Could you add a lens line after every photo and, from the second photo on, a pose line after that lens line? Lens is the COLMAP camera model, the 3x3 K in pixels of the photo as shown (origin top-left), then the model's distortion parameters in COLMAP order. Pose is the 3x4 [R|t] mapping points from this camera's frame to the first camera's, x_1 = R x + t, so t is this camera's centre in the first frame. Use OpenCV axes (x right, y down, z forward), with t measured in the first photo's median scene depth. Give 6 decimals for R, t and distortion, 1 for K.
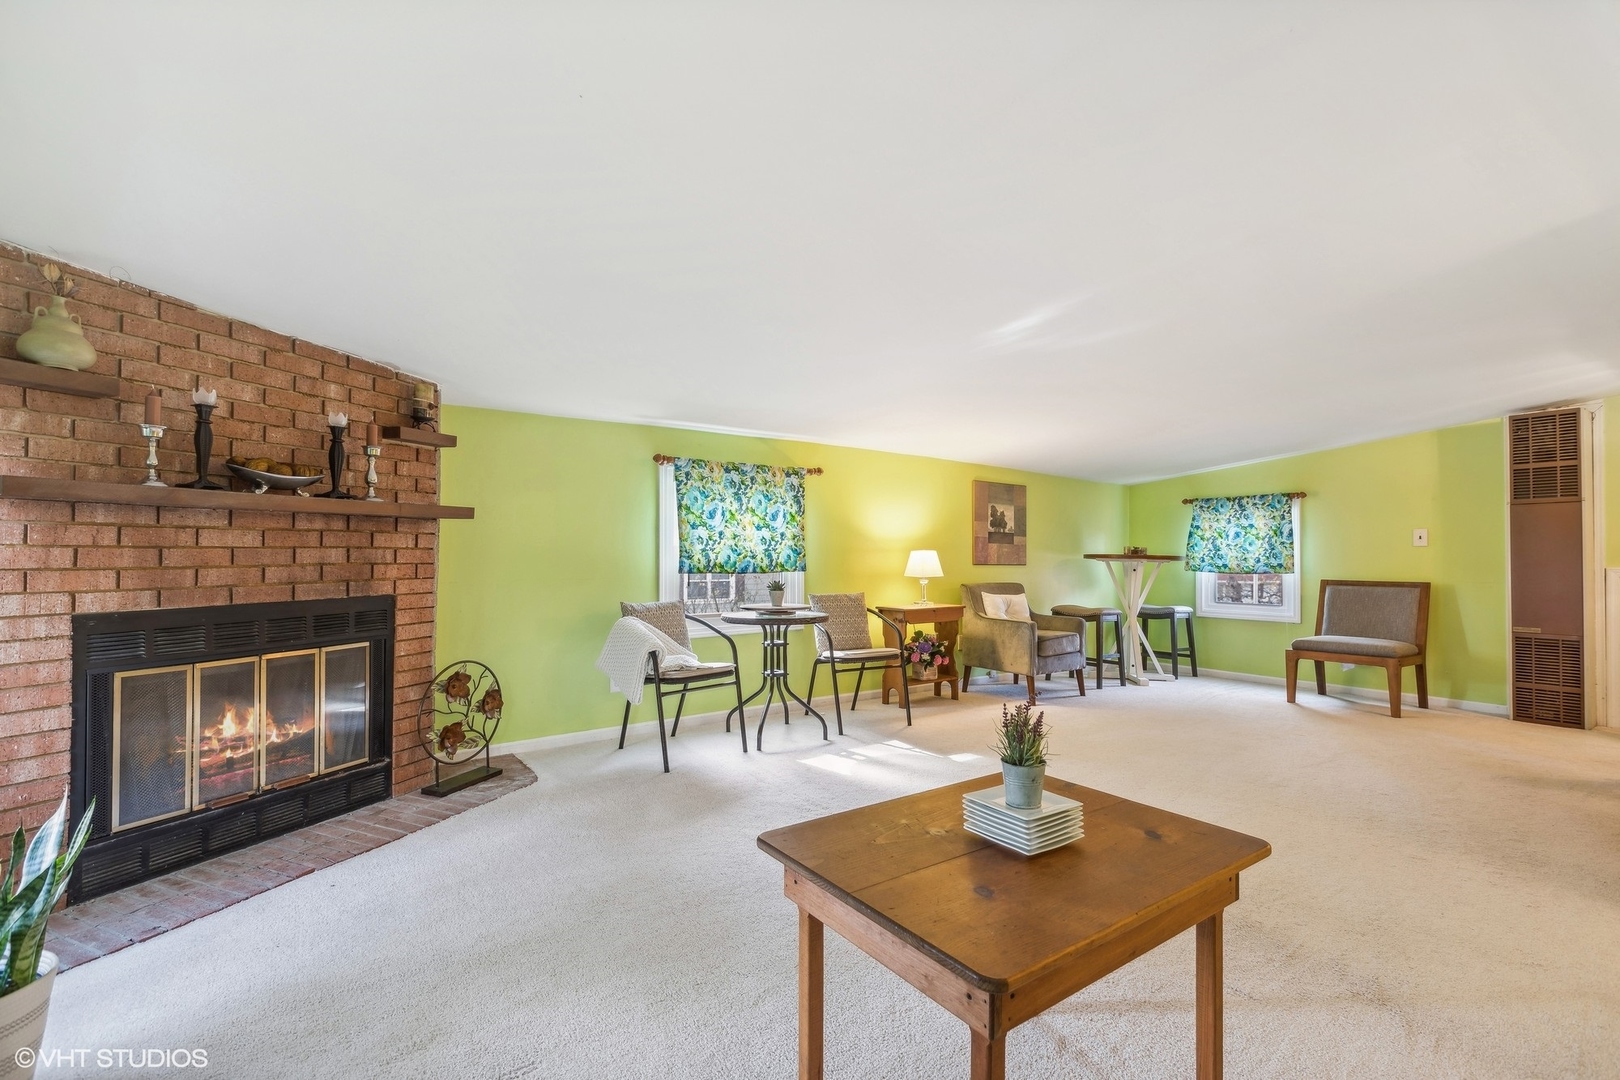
lens RADIAL K [[750.2, 0, 810.0], [0, 750.2, 540.0], [0, 0, 1]] dist [-0.001374, 0.000022]
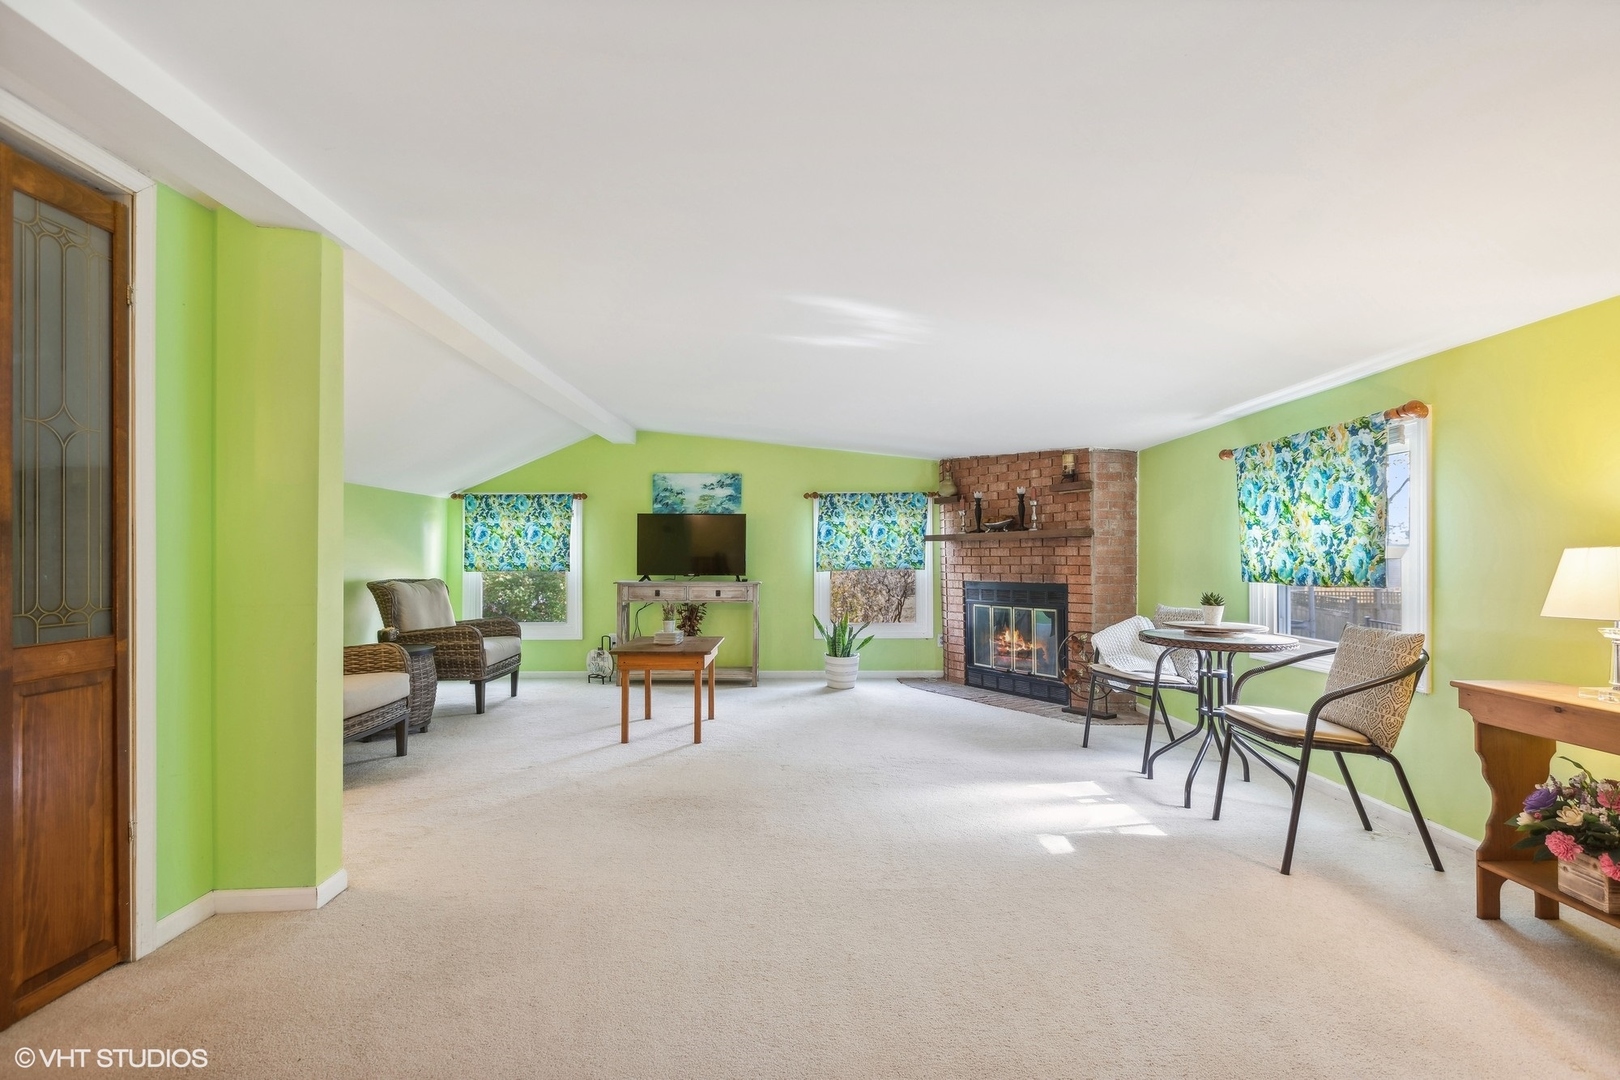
lens RADIAL K [[723.1, 0, 808.1], [0, 723.1, 561.5], [0, 0, 1]] dist [-0.002795, -0.000087]
pose [[-0.583201, -0.002103, -0.812325, 0.778521], [0.010594, 0.999892, -0.010194, 0.024186], [0.812259, -0.014551, -0.583116, 1.053588]]
